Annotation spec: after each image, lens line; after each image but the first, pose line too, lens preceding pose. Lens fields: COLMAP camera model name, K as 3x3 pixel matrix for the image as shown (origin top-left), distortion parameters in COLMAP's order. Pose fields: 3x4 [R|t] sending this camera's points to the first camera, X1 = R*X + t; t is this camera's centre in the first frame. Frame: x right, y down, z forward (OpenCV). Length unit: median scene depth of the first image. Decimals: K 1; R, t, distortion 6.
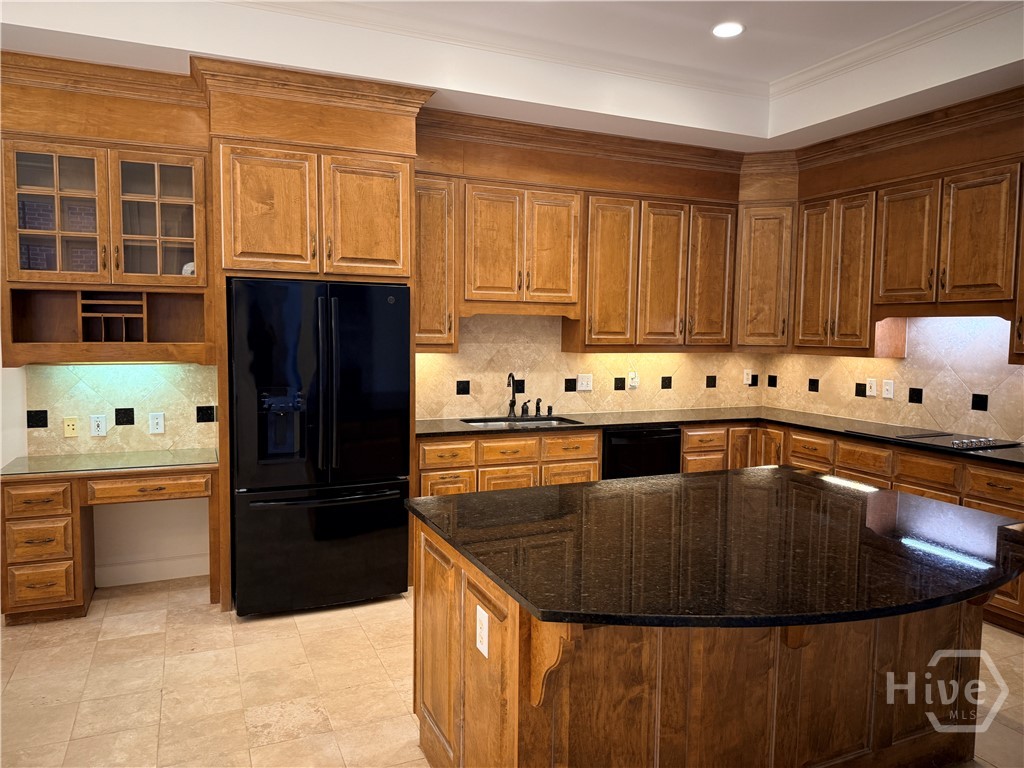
lens RADIAL K [[717.7, 0, 511.8], [0, 717.7, 382.1], [0, 0, 1]] dist [0.065363, -0.086845]
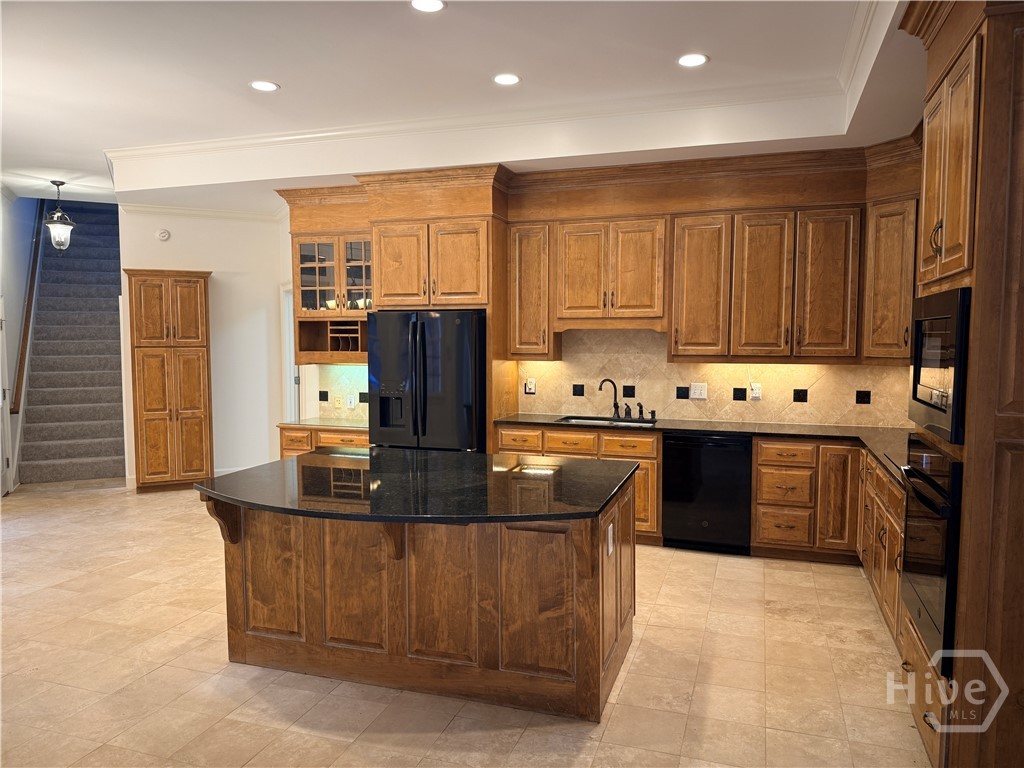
lens RADIAL K [[717.7, 0, 514.5], [0, 717.7, 387.0], [0, 0, 1]] dist [0.065363, -0.086845]
pose [[0.738435, 0.035915, -0.673368, 0.821054], [-0.043429, 0.999040, 0.005660, 0.000256], [0.672925, 0.025064, 0.739286, 0.045040]]
